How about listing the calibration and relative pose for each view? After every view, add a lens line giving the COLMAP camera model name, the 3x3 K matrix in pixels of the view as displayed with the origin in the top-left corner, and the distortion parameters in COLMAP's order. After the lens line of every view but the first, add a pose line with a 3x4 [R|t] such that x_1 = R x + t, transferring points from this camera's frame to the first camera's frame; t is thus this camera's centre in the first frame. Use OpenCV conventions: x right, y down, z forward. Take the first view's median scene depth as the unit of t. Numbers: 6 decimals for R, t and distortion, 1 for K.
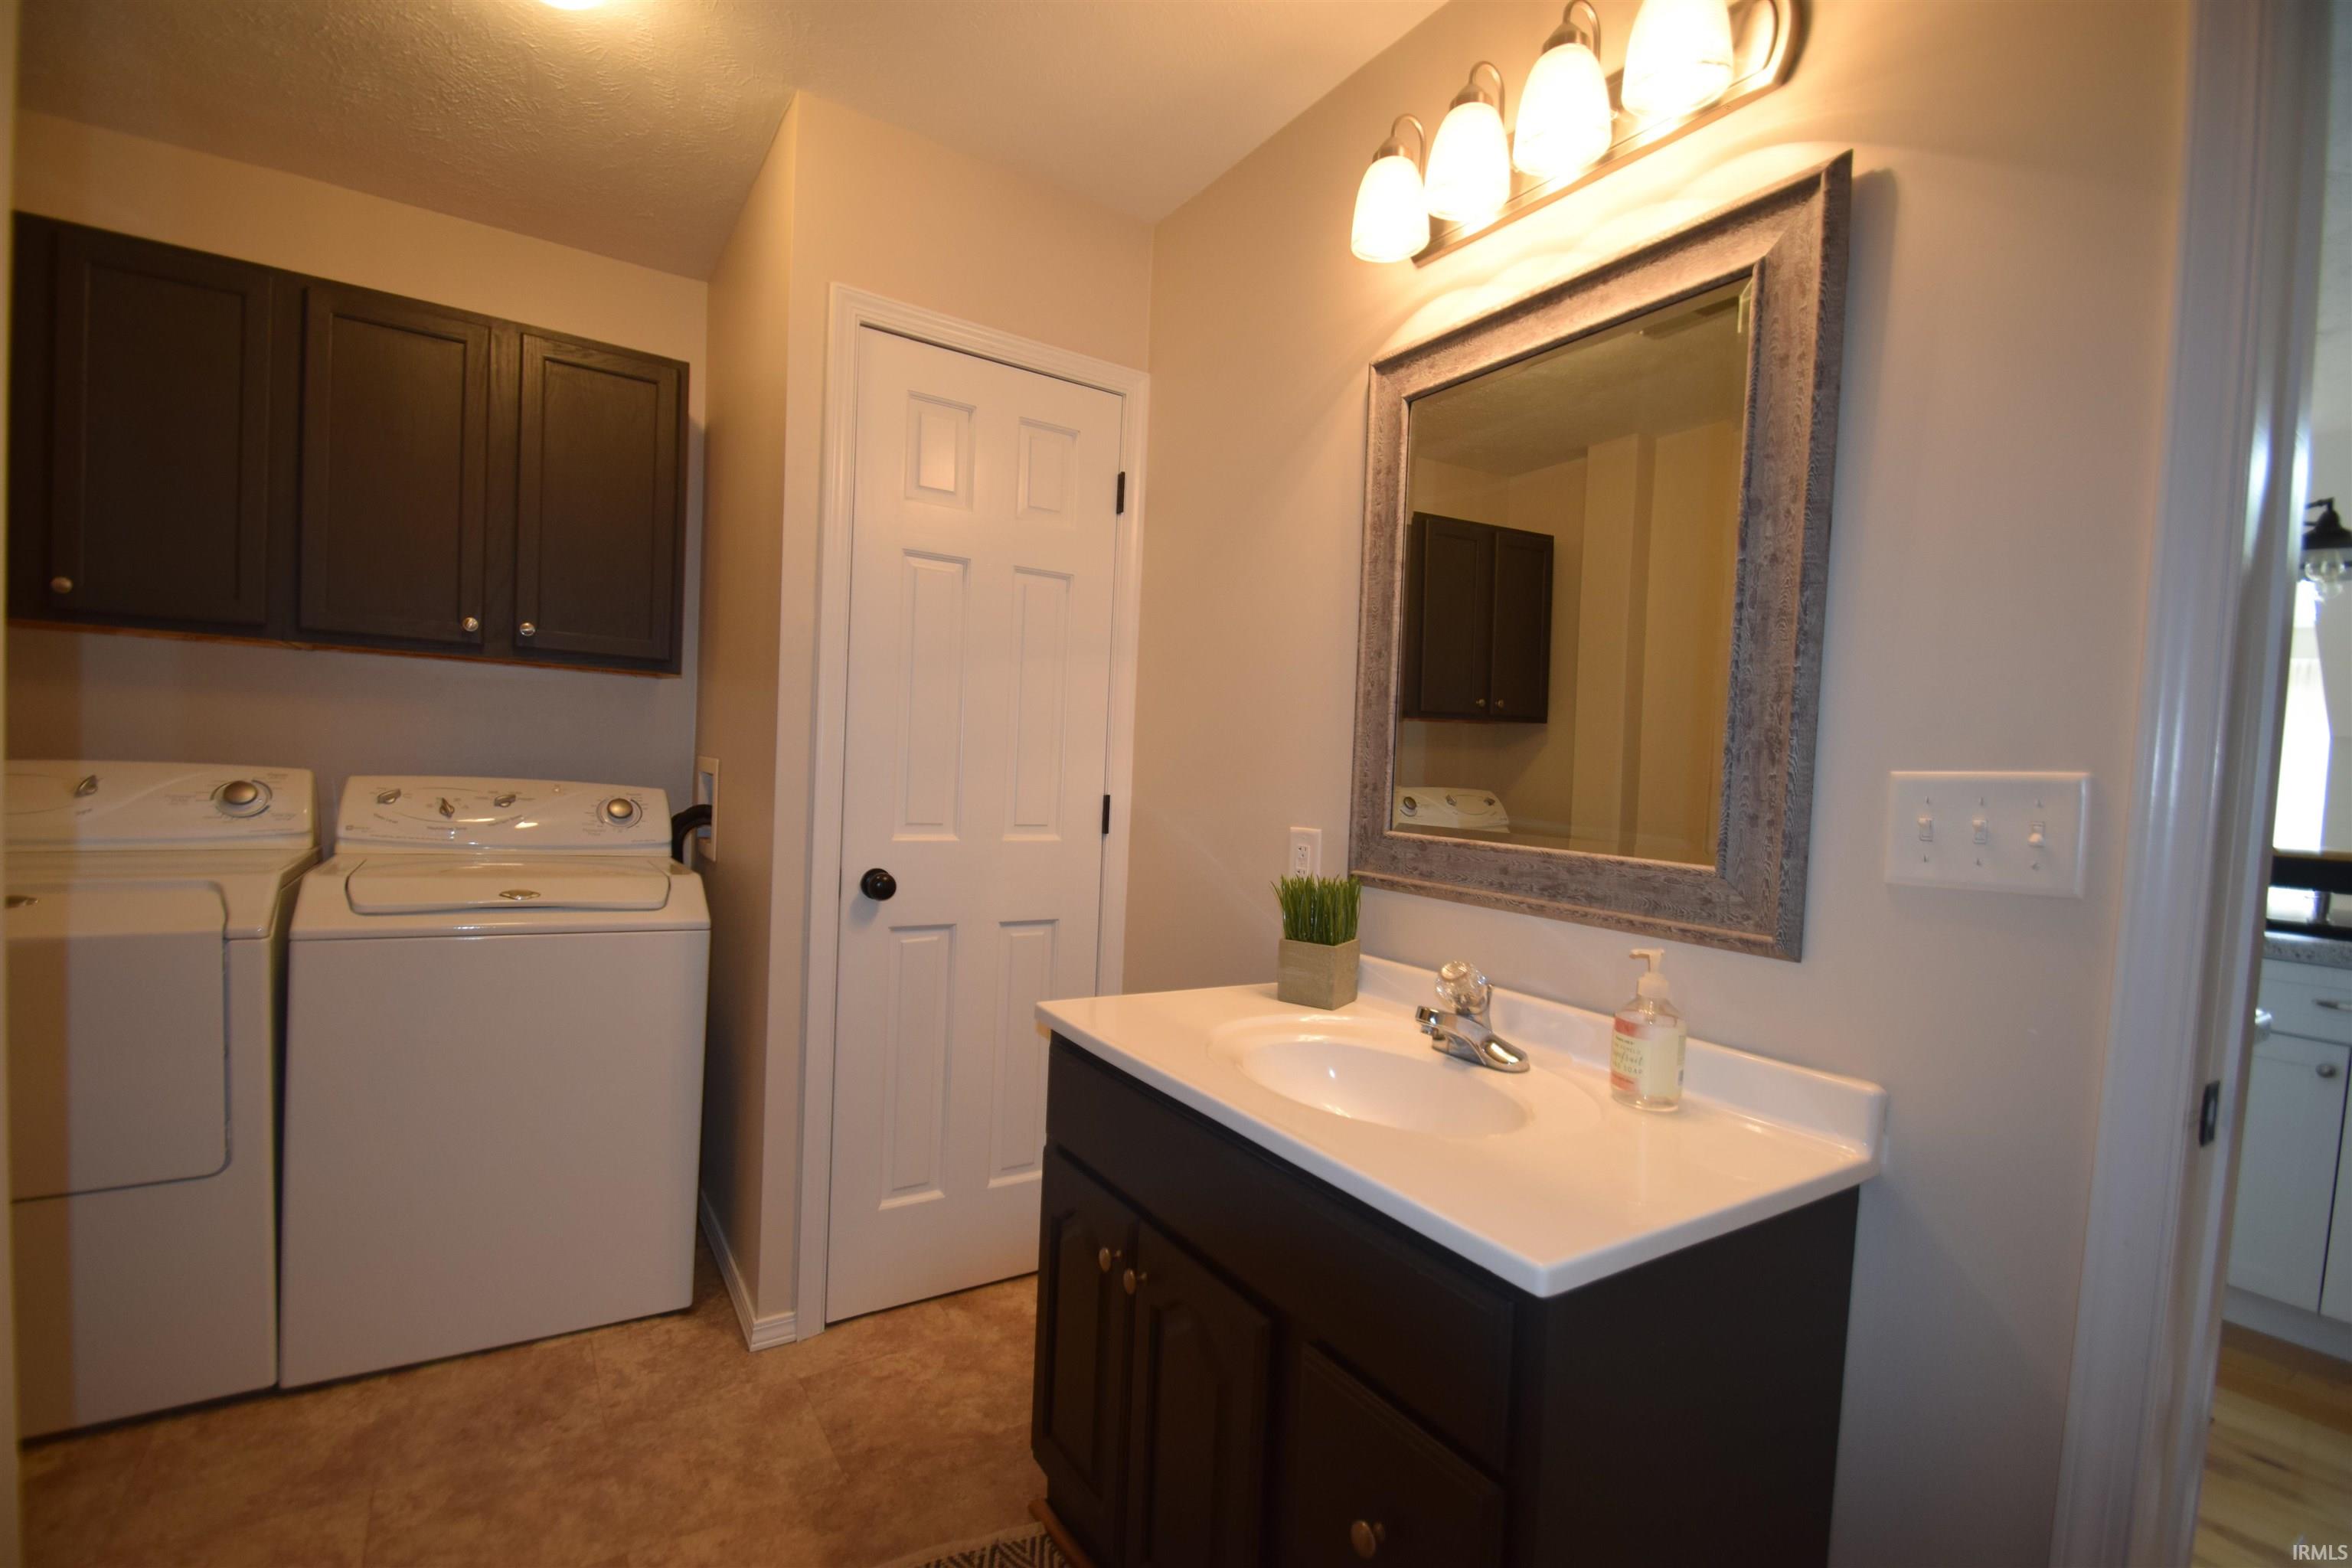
lens RADIAL K [[1044.3, 0, 1176.0], [0, 1044.3, 784.0], [0, 0, 1]] dist [-0.001847, -0.006673]
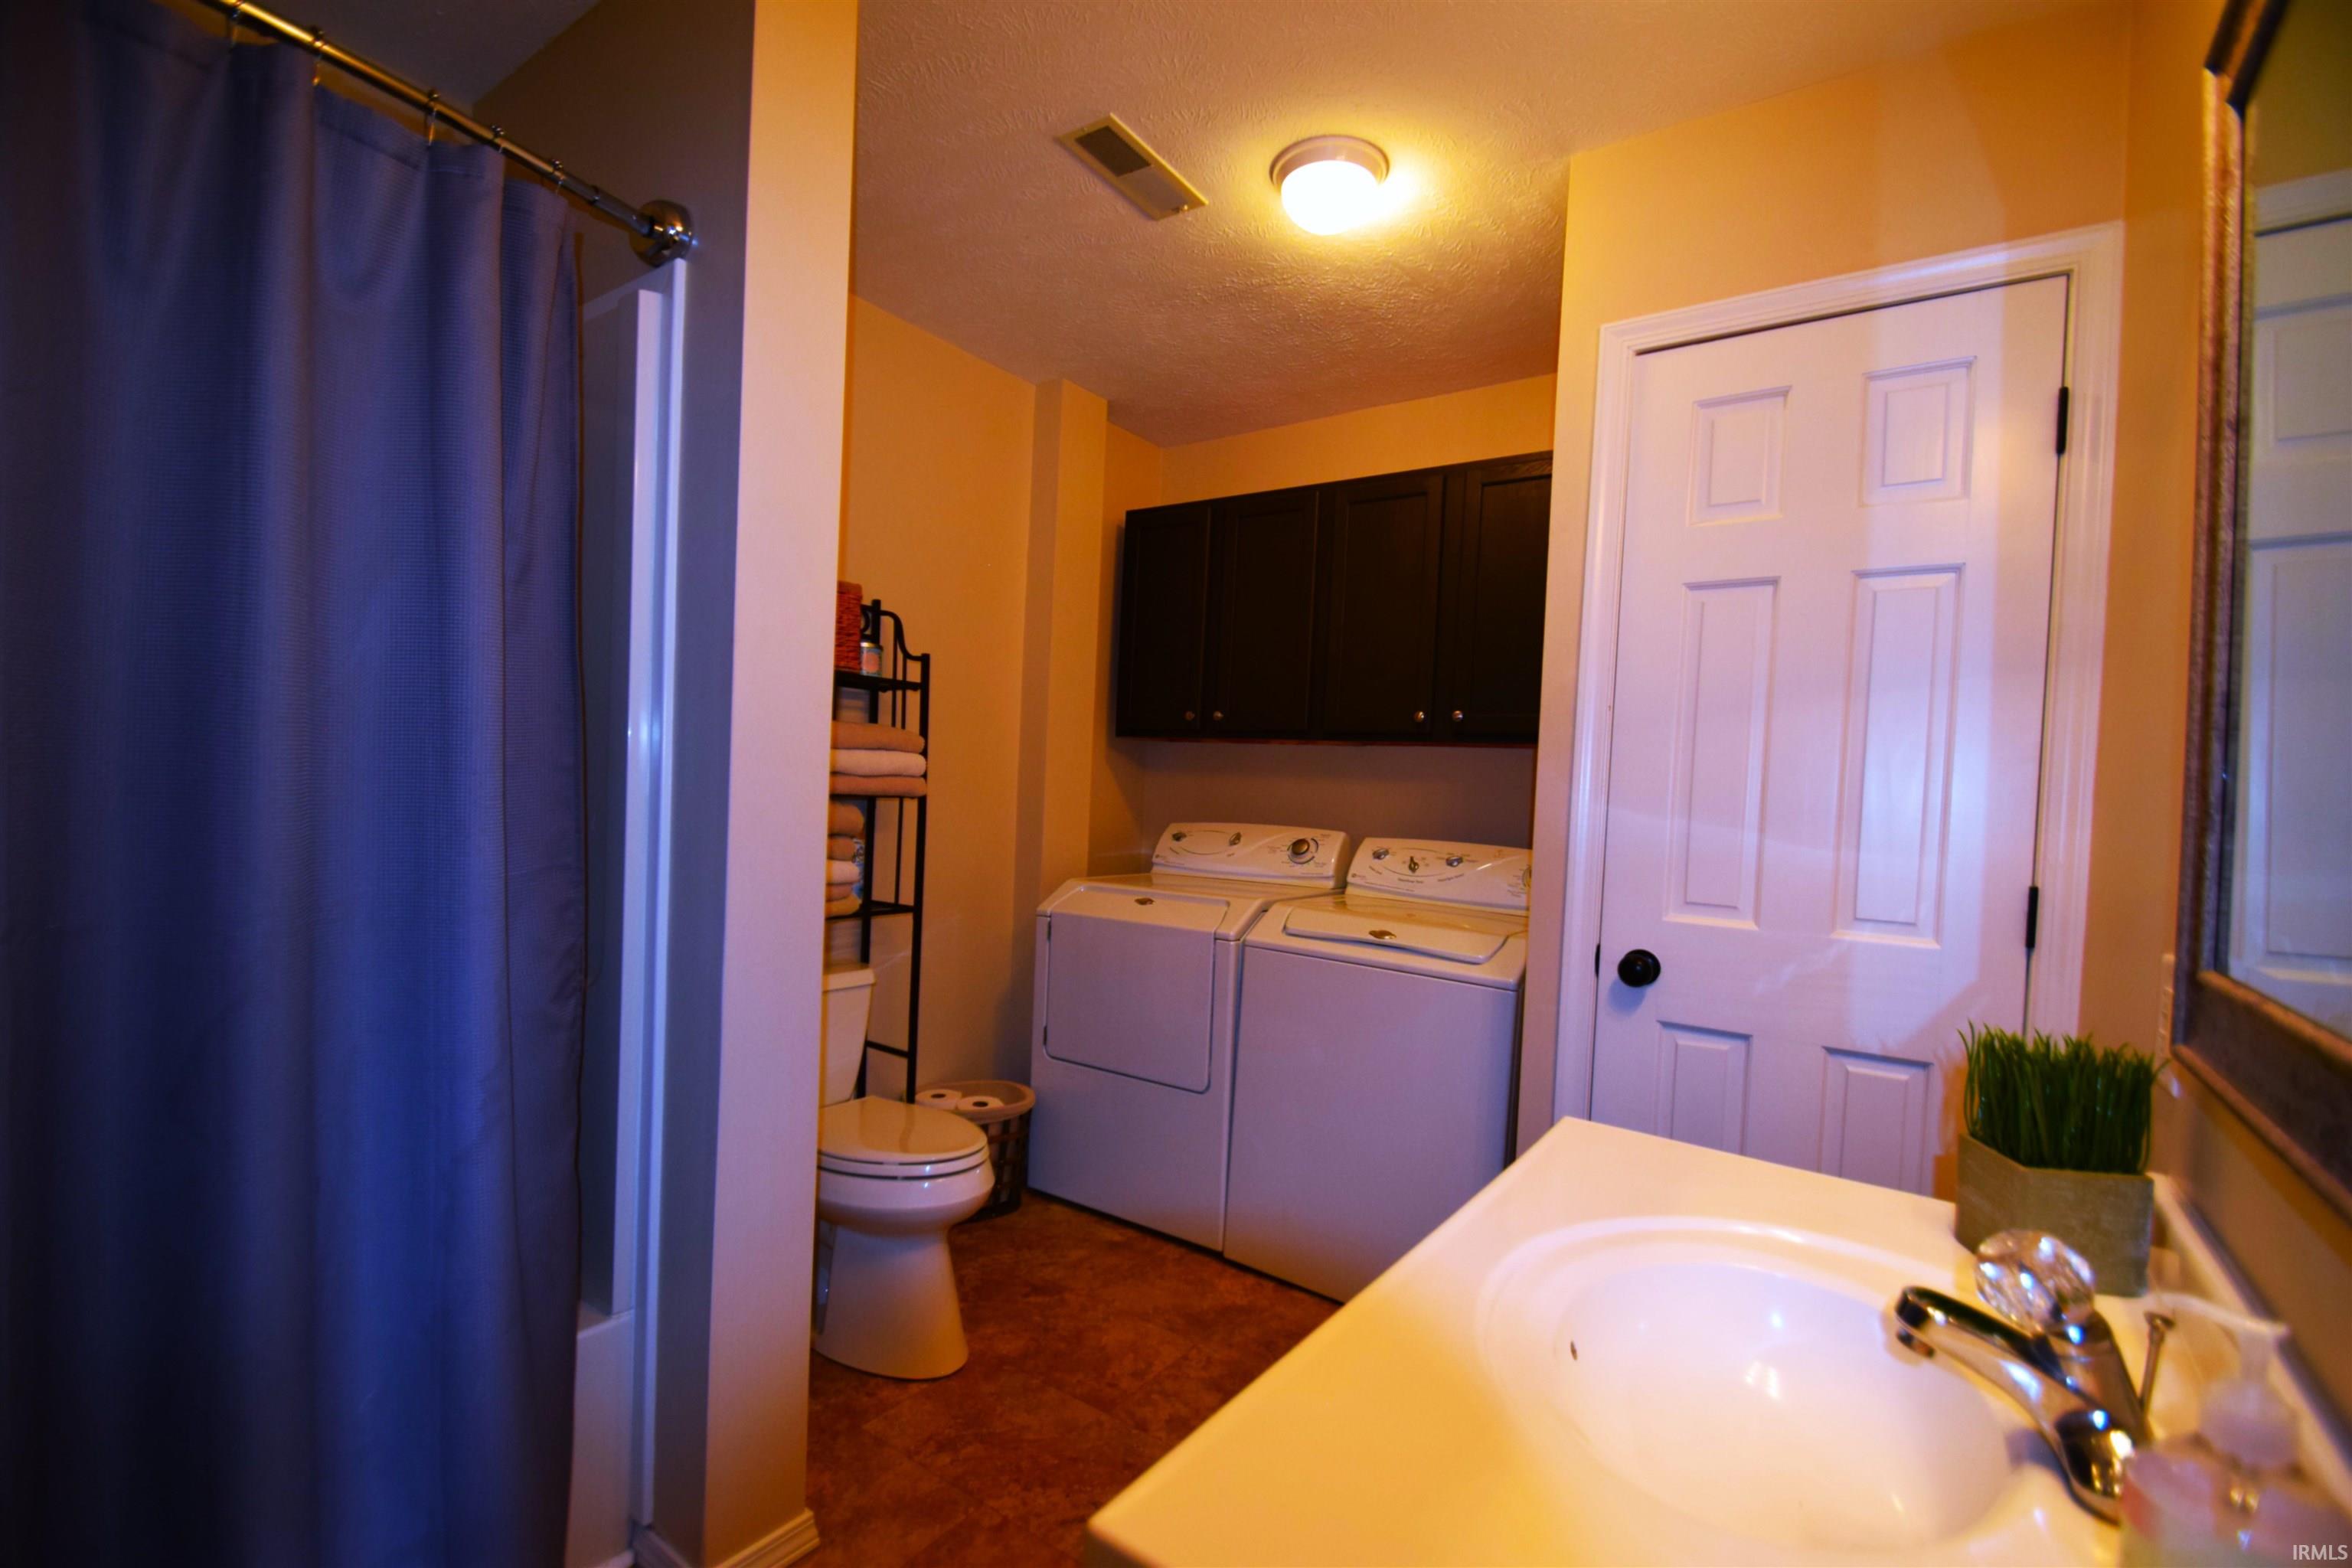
lens RADIAL K [[1025.7, 0, 1152.5], [0, 1025.7, 801.1], [0, 0, 1]] dist [0.013896, -0.014871]
pose [[0.365698, -0.015687, -0.930601, 0.363410], [-0.044114, 0.998442, -0.034166, 0.002917], [0.929687, 0.053547, 0.364437, 0.286218]]
